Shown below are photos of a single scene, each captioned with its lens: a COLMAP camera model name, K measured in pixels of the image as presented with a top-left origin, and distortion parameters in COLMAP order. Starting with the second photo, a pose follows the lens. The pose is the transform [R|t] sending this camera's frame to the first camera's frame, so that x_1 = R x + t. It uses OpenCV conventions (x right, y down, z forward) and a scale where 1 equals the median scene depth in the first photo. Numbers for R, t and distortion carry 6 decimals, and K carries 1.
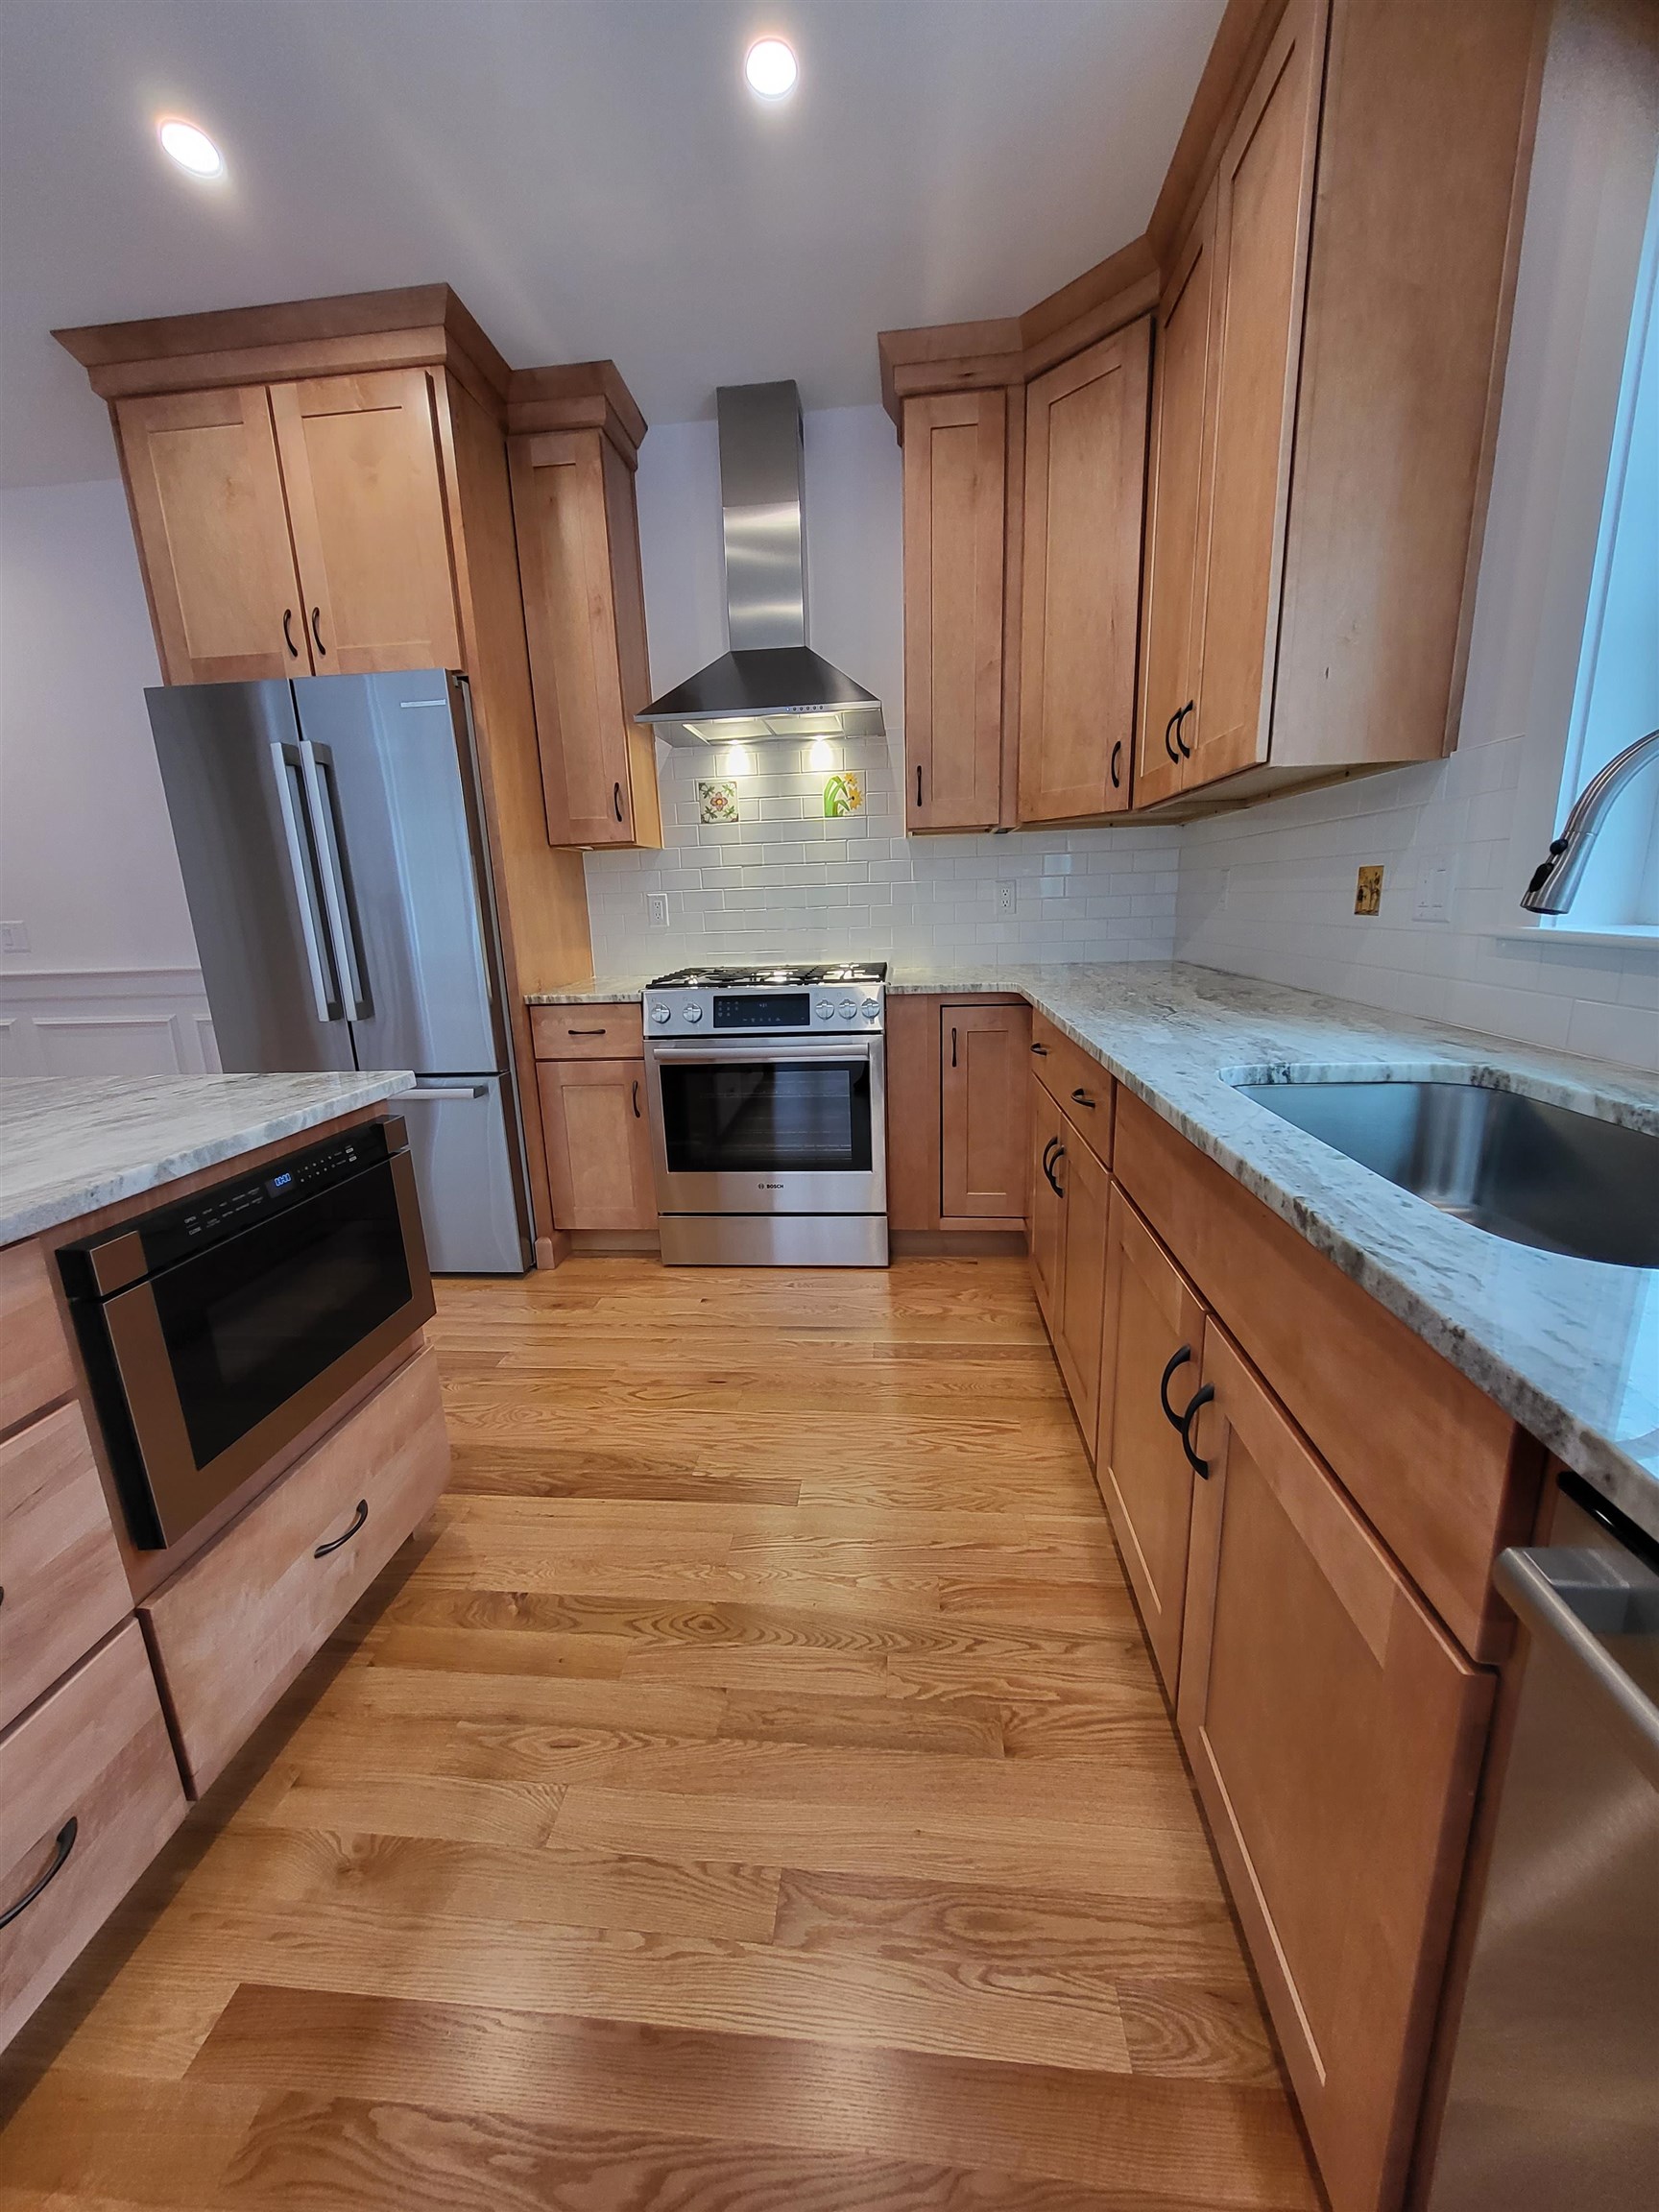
lens RADIAL K [[867.8, 0, 815.2], [0, 867.8, 1110.9], [0, 0, 1]] dist [0.003566, 0.000071]
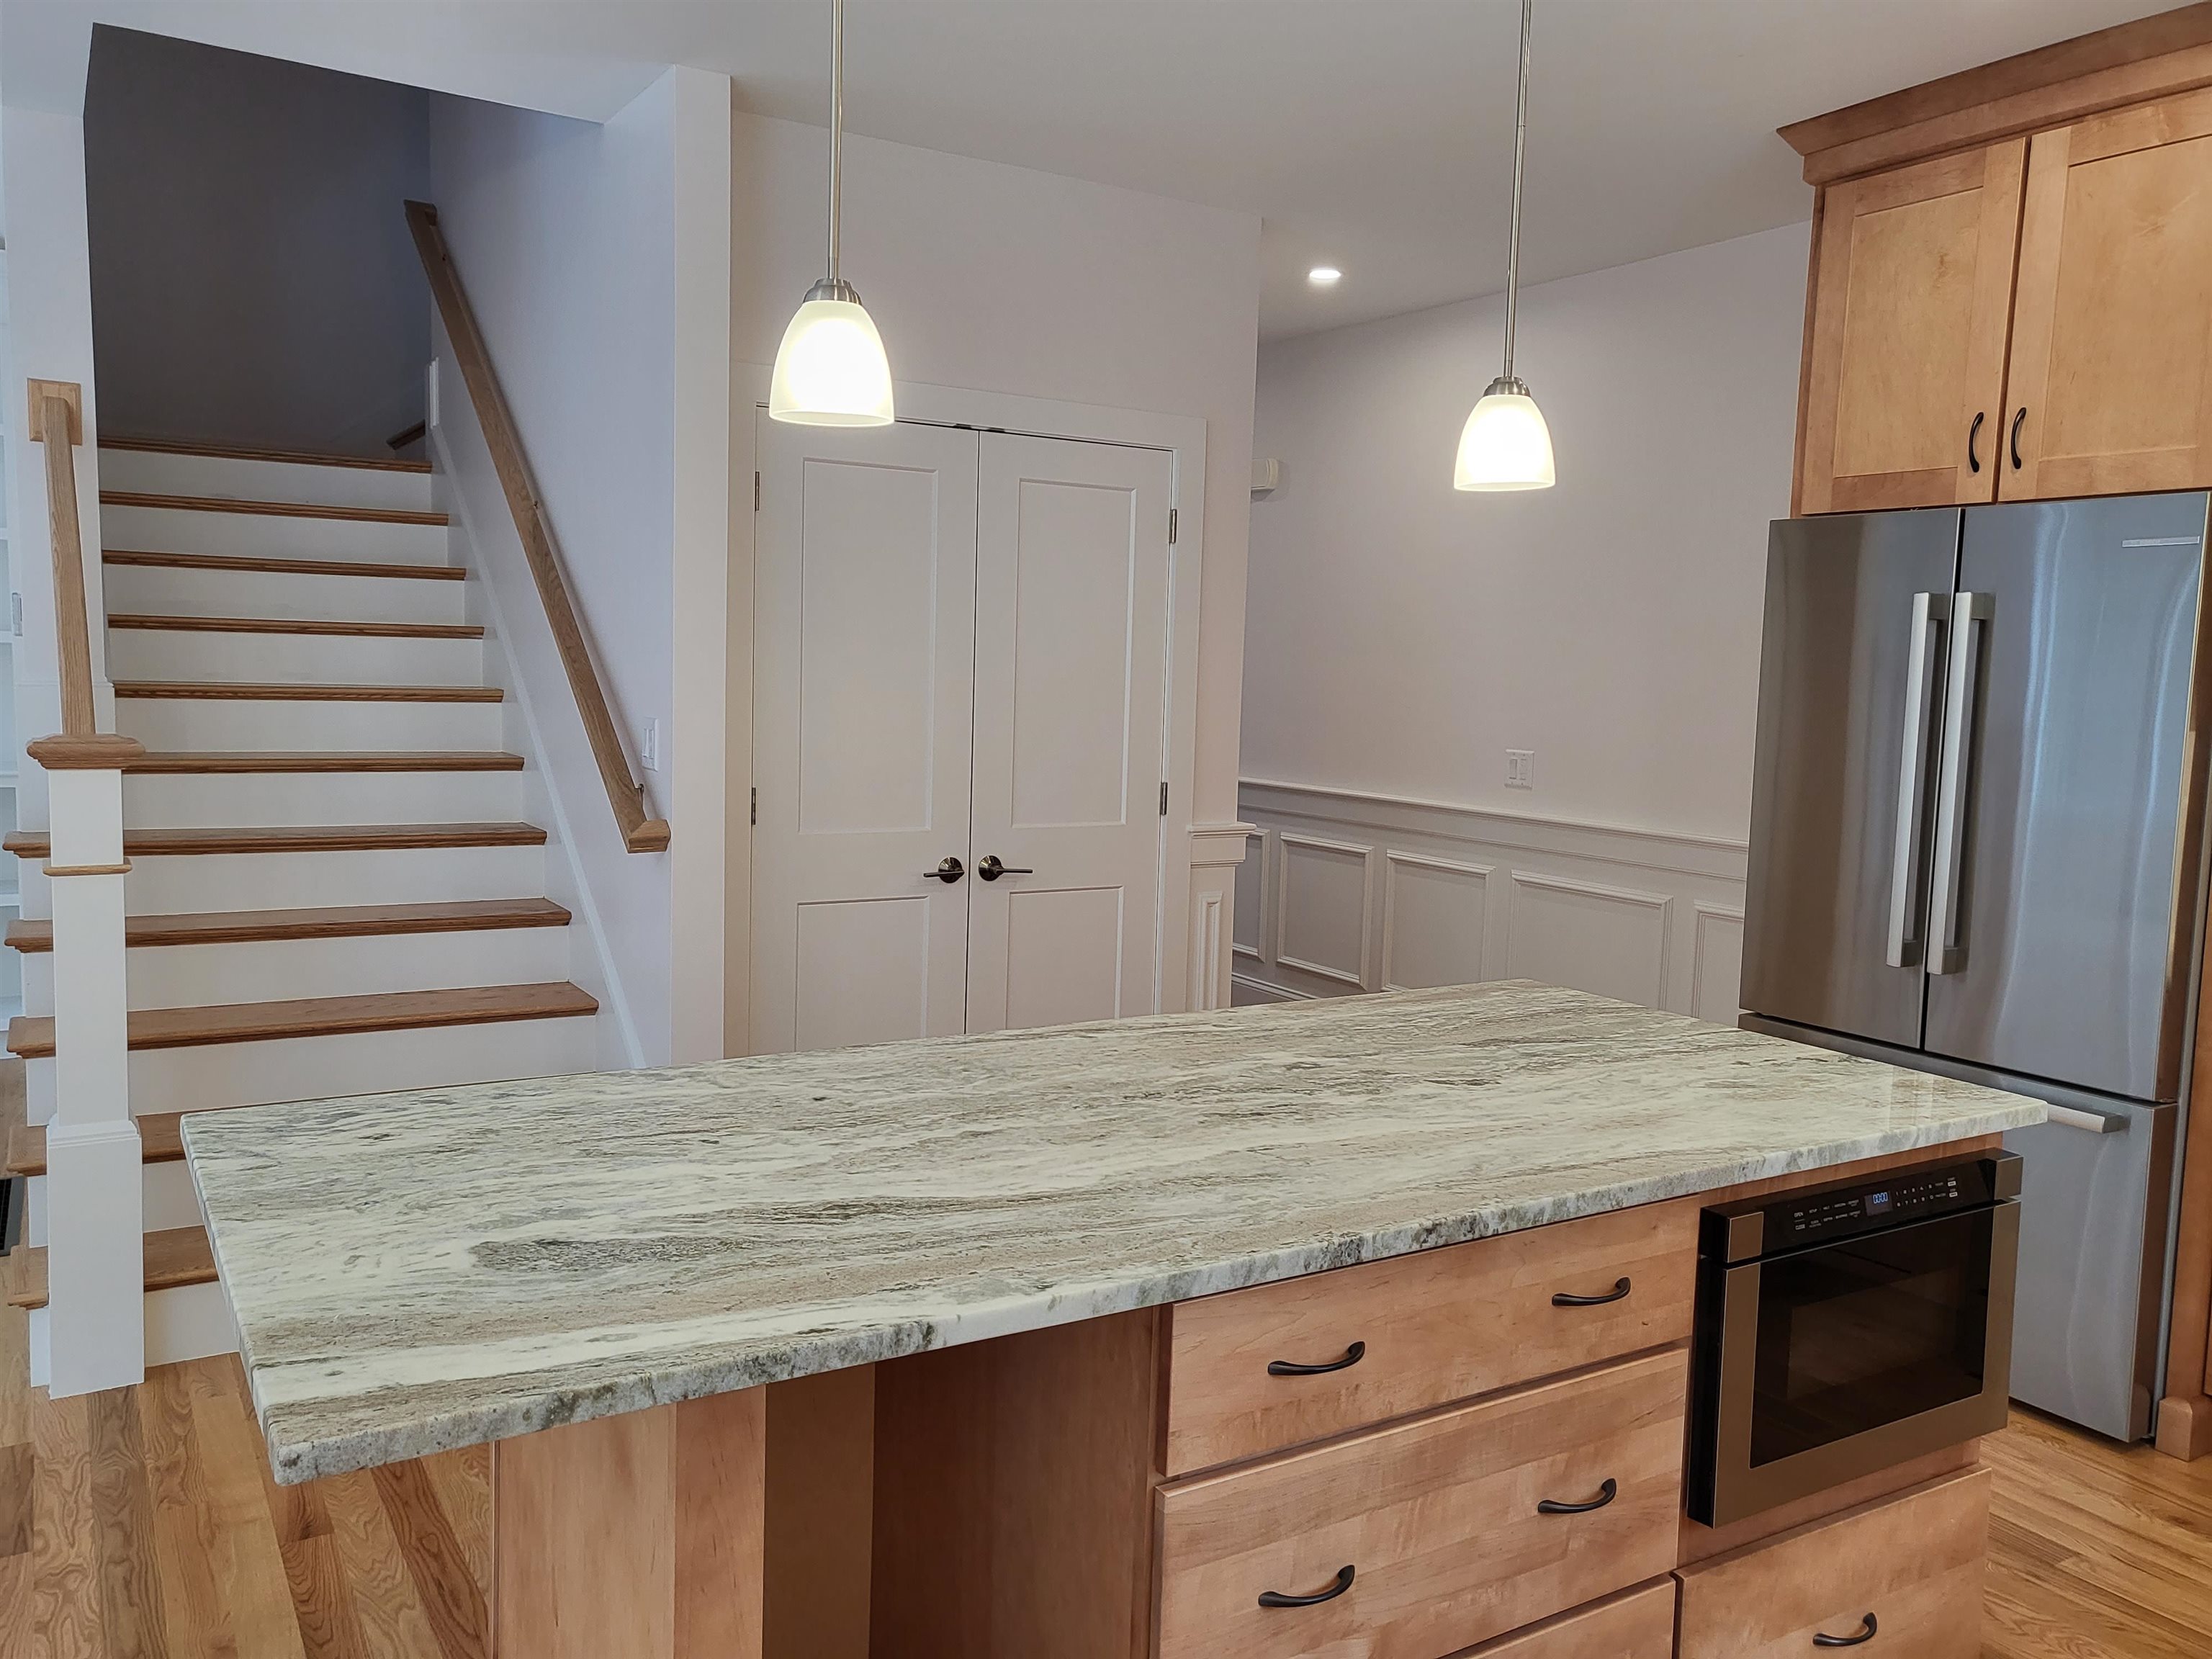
lens RADIAL K [[1695.6, 0, 1079.7], [0, 1695.6, 819.3], [0, 0, 1]] dist [-0.002105, 0.049932]
pose [[0.604124, 0.129461, -0.786304, 0.107972], [-0.238553, 0.970847, -0.023437, -0.030998], [0.760347, 0.201733, 0.617395, -0.395458]]
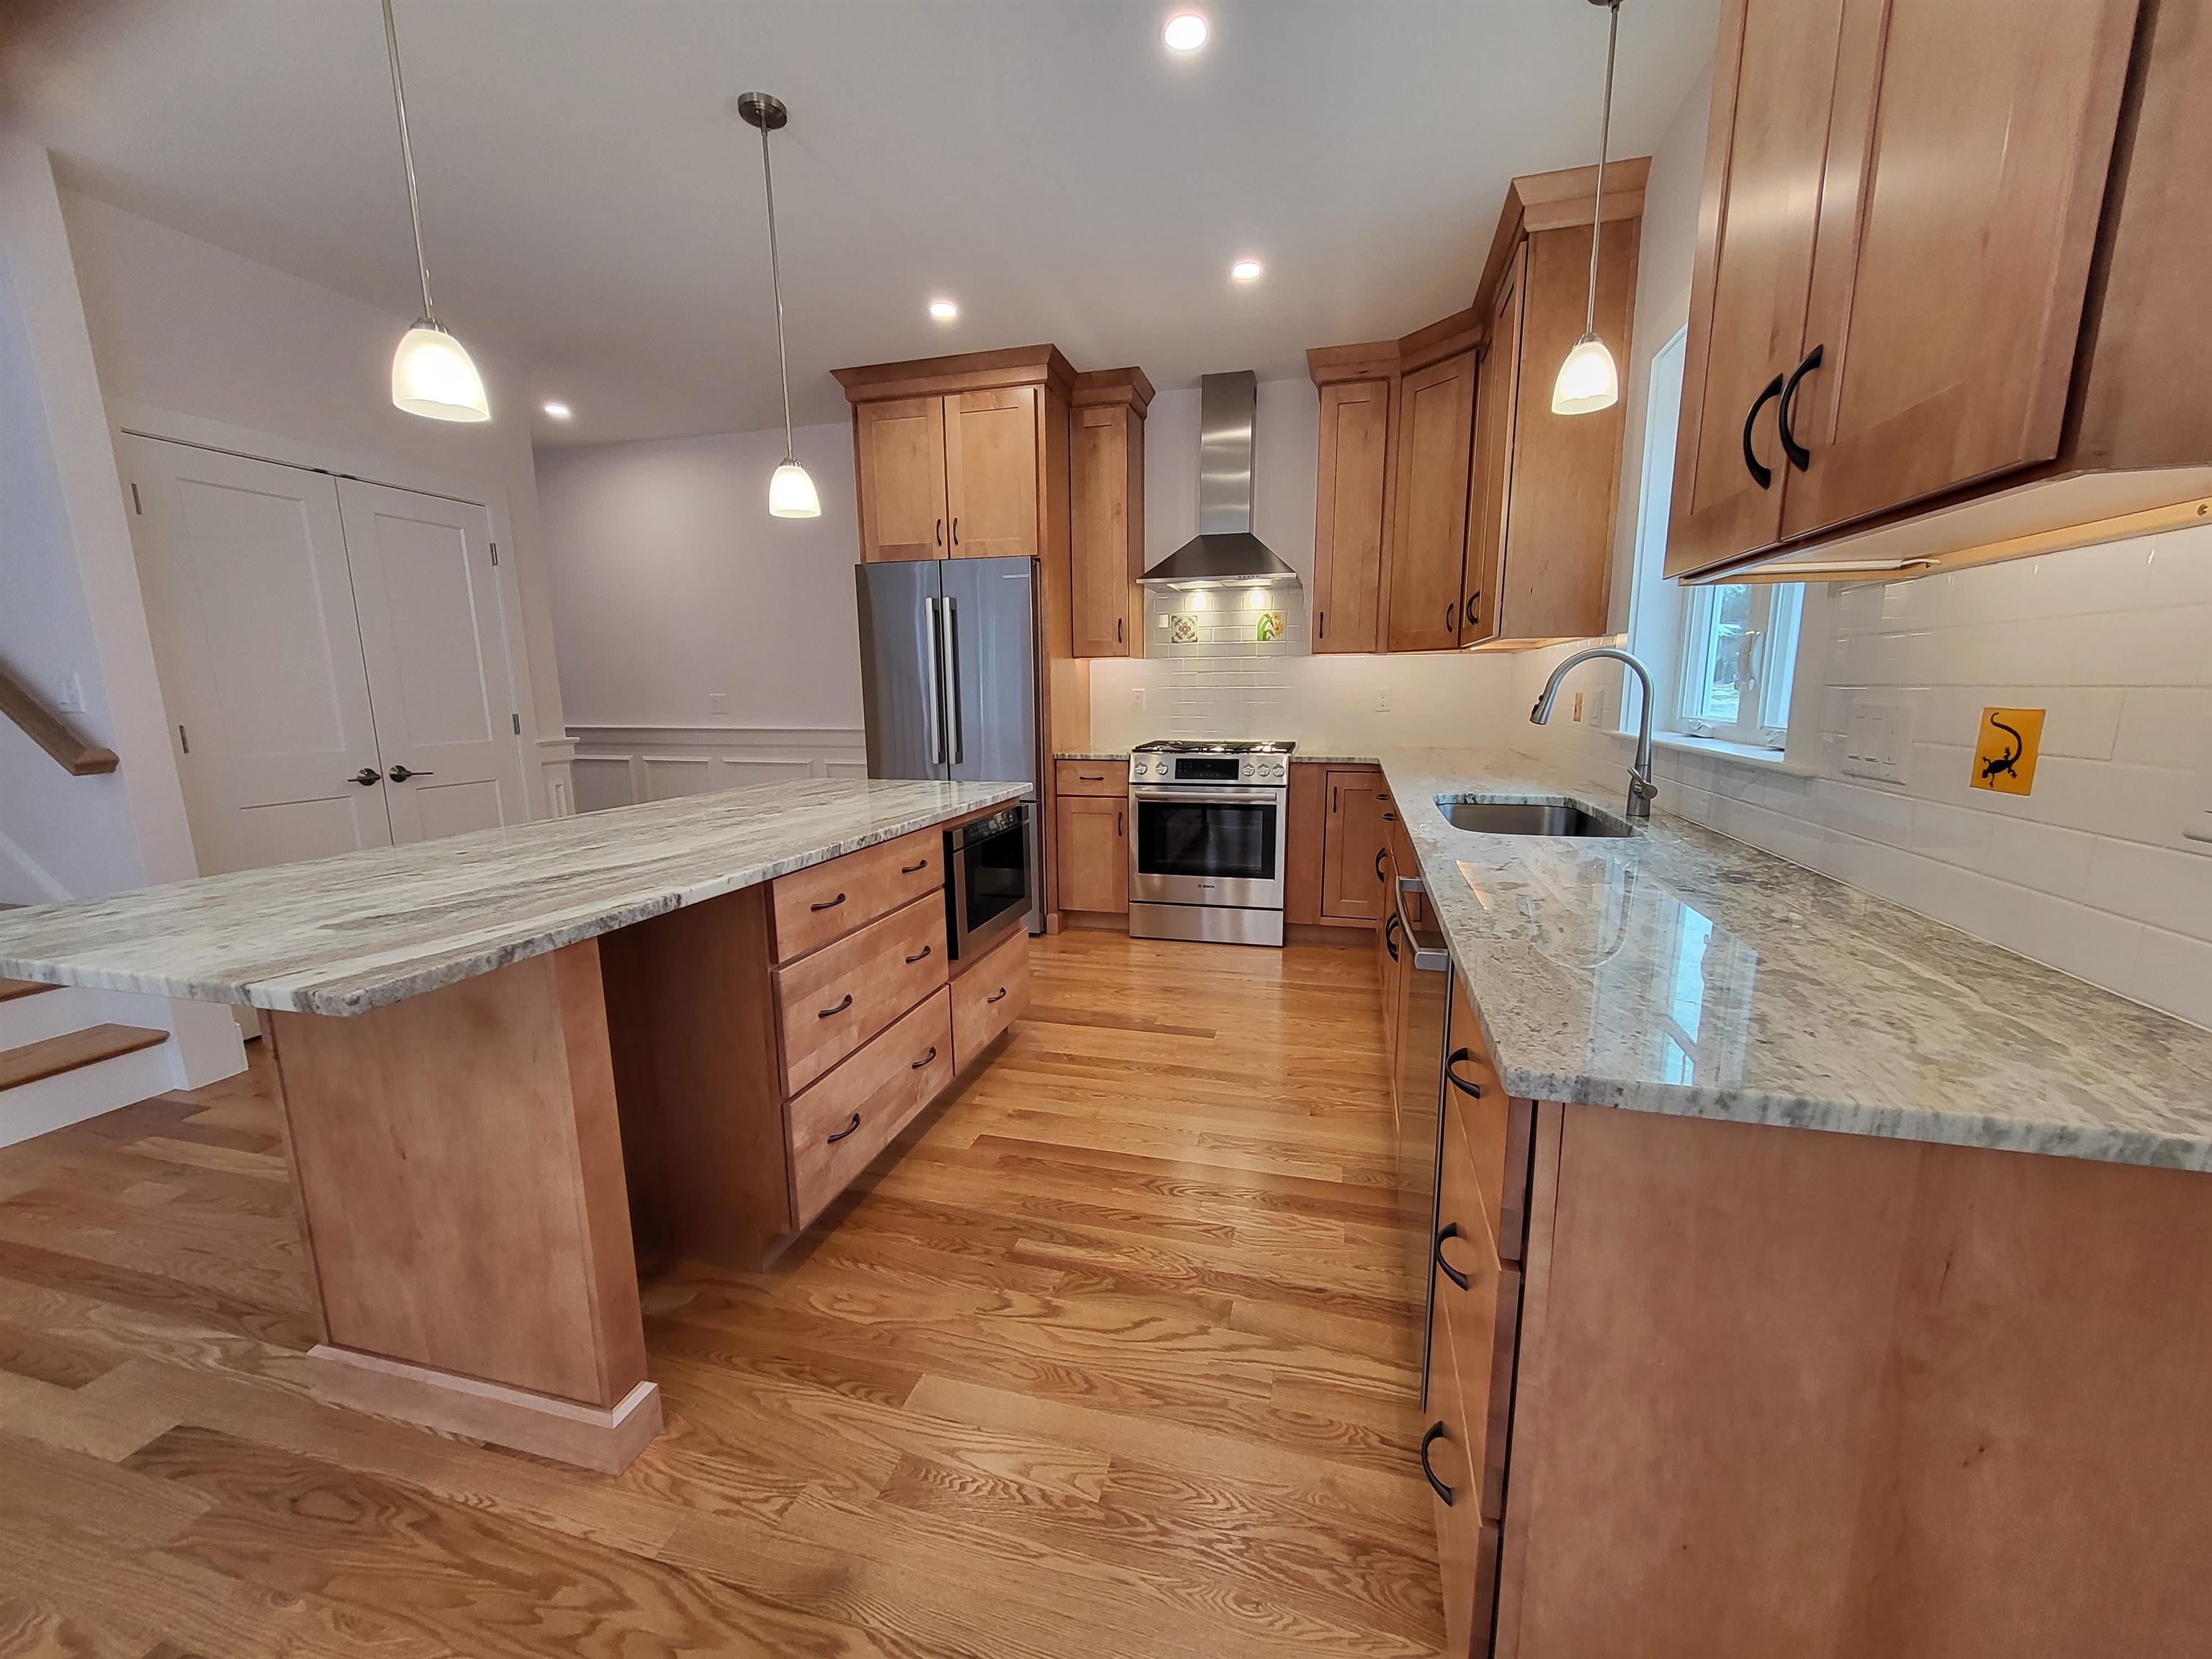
lens RADIAL K [[867.8, 0, 1111.4], [0, 867.8, 843.8], [0, 0, 1]] dist [0.003566, 0.000071]
pose [[0.986749, 0.056999, -0.151910, 0.012973], [-0.065380, 0.996569, -0.050752, 0.113849], [0.148496, 0.060011, 0.987090, -0.574784]]
